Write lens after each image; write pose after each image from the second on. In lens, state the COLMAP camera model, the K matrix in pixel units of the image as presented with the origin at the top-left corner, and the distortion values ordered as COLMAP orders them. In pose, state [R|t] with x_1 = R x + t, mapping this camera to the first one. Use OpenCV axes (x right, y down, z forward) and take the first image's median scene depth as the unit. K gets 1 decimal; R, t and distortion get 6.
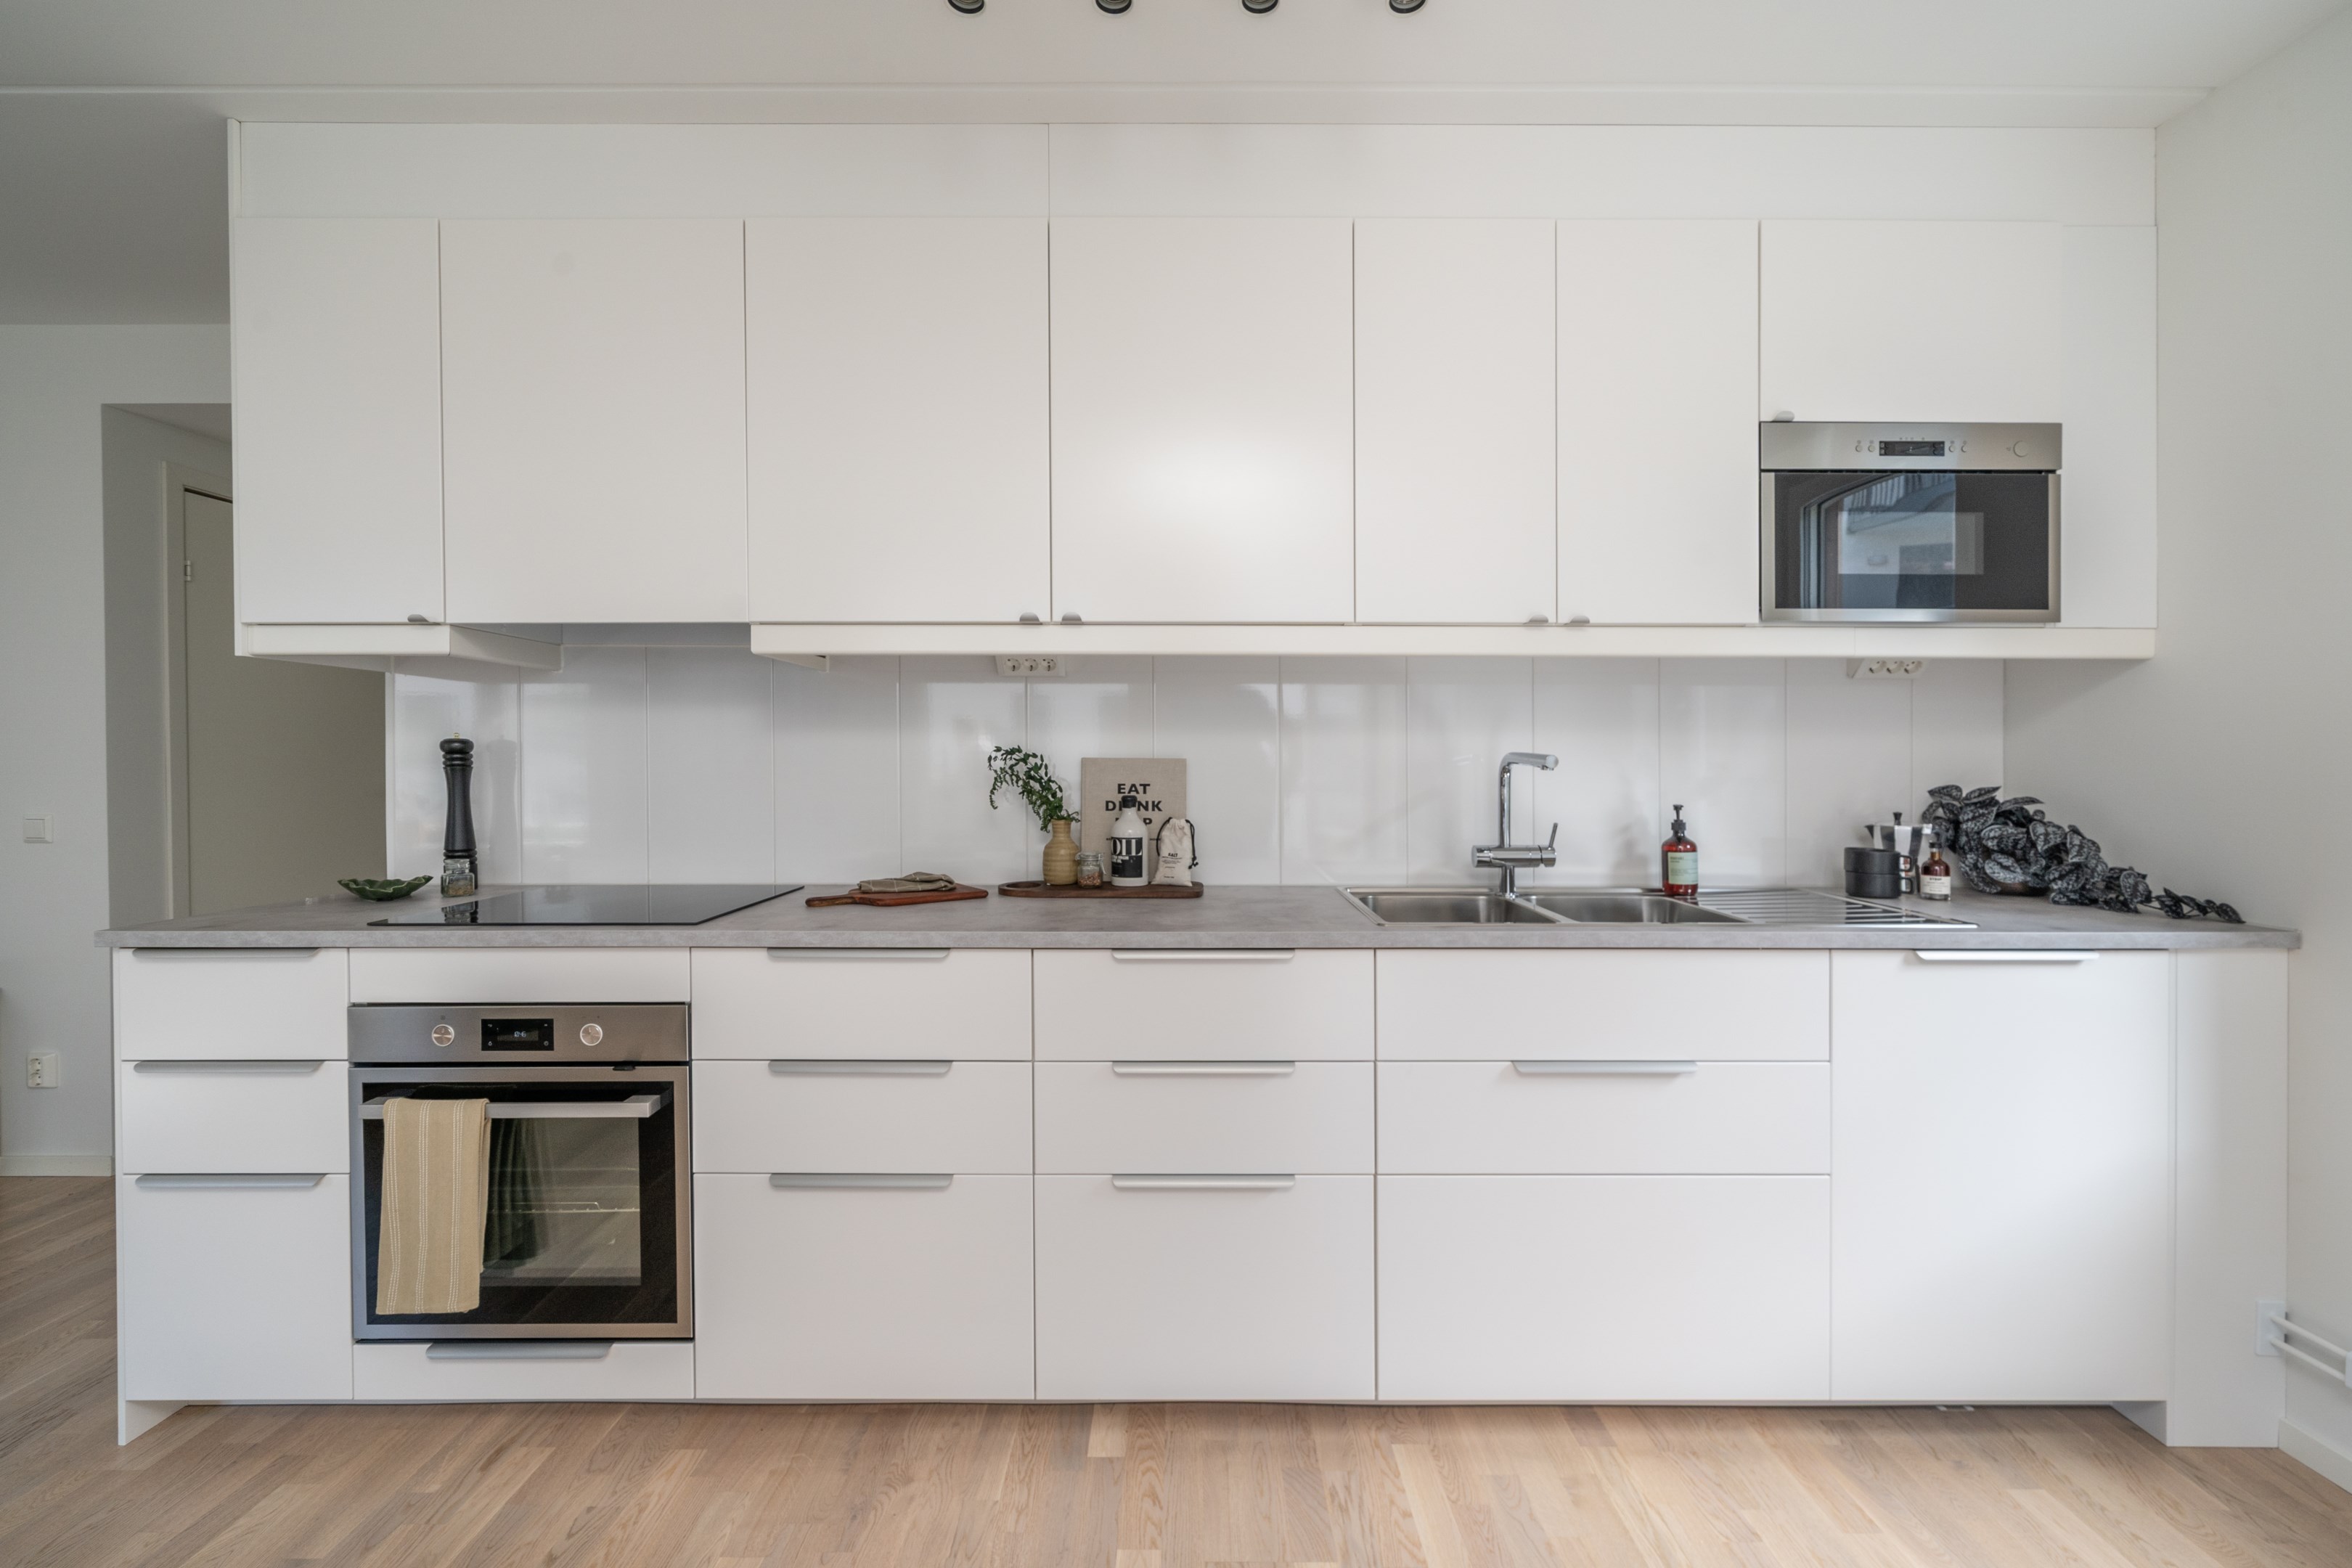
lens RADIAL K [[975.2, 0, 1172.7], [0, 975.2, 776.4], [0, 0, 1]] dist [0.001858, -0.000386]
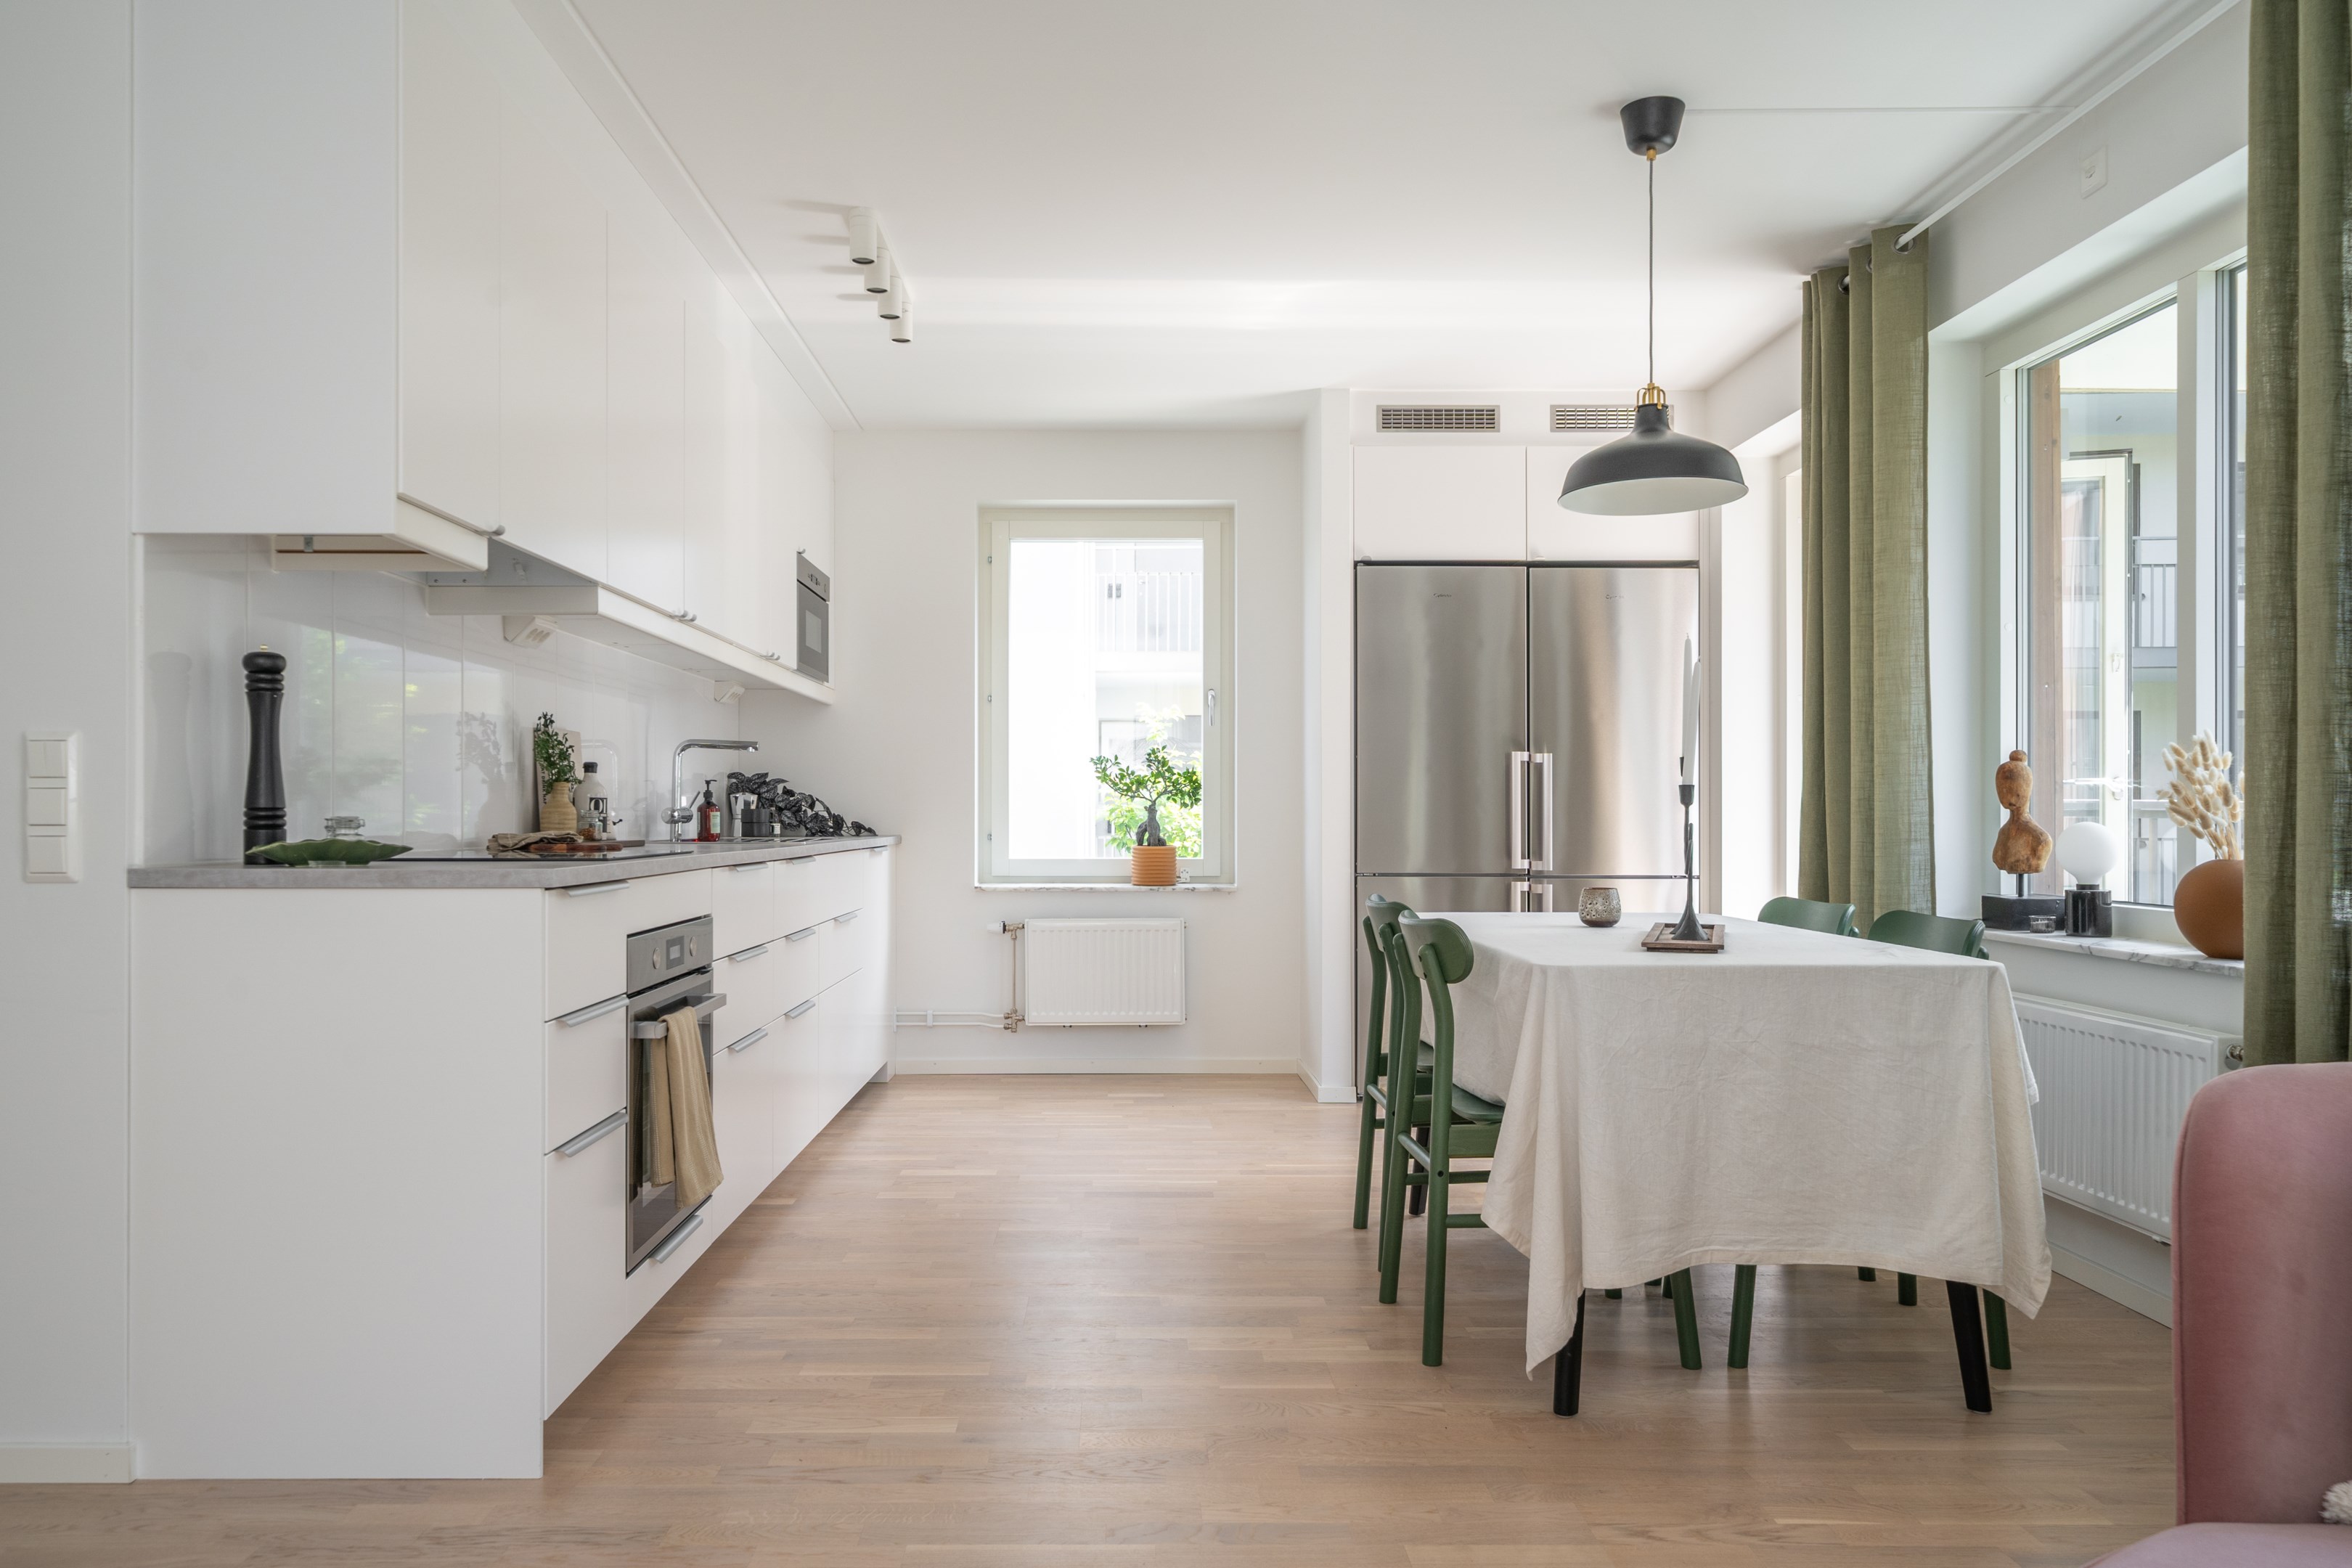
lens RADIAL K [[1660.9, 0, 1162.1], [0, 1660.9, 803.8], [0, 0, 1]] dist [0.014820, 0.002490]
pose [[-0.045195, 0.007705, 0.998948, -2.062743], [0.013805, 0.999880, -0.007088, 0.093228], [-0.998883, 0.013470, -0.045296, 0.419757]]
